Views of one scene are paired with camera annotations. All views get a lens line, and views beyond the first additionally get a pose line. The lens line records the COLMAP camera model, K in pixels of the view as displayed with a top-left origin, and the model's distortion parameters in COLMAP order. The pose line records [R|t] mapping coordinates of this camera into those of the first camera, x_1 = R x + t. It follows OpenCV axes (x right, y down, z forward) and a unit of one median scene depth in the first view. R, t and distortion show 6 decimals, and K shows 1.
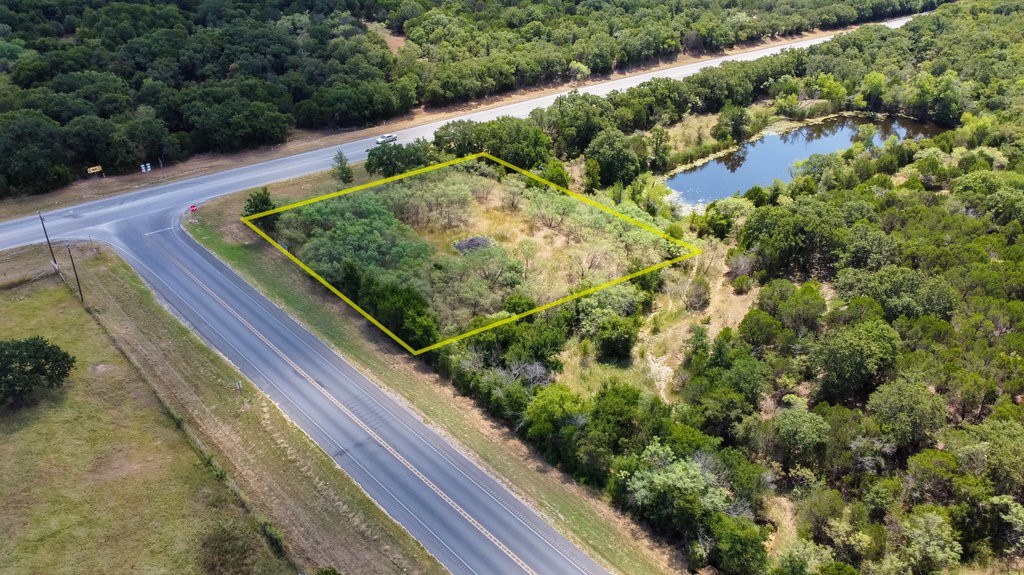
lens RADIAL K [[768.4, 0, 507.5], [0, 768.4, 286.9], [0, 0, 1]] dist [0.008092, 0.003019]
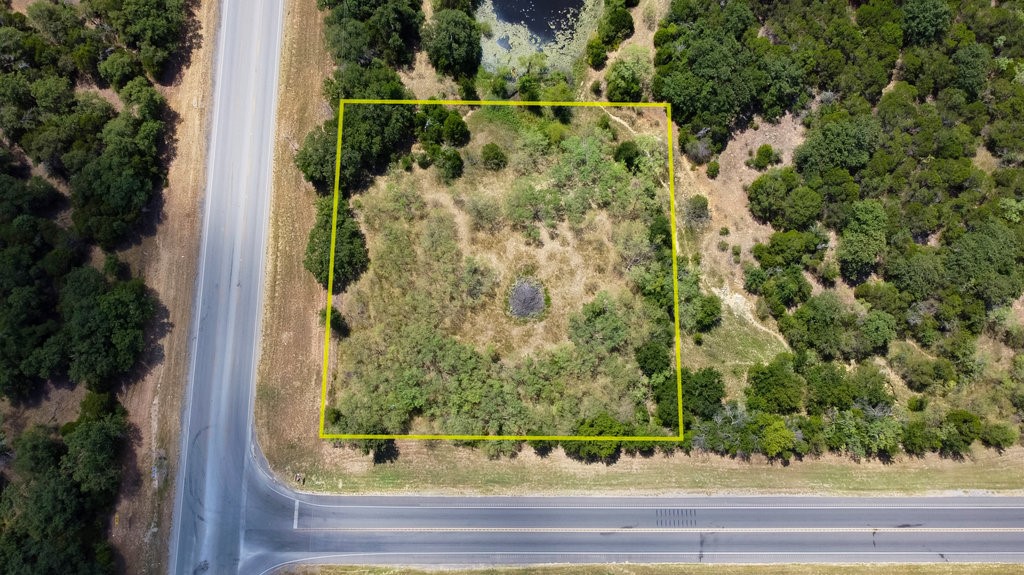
lens RADIAL K [[768.4, 0, 507.5], [0, 768.4, 286.9], [0, 0, 1]] dist [0.008092, 0.003019]
pose [[0.676026, -0.725877, 0.126856, -0.146506], [0.374838, 0.486965, 0.788899, -0.732270], [-0.634418, -0.485765, 0.601287, 0.301640]]
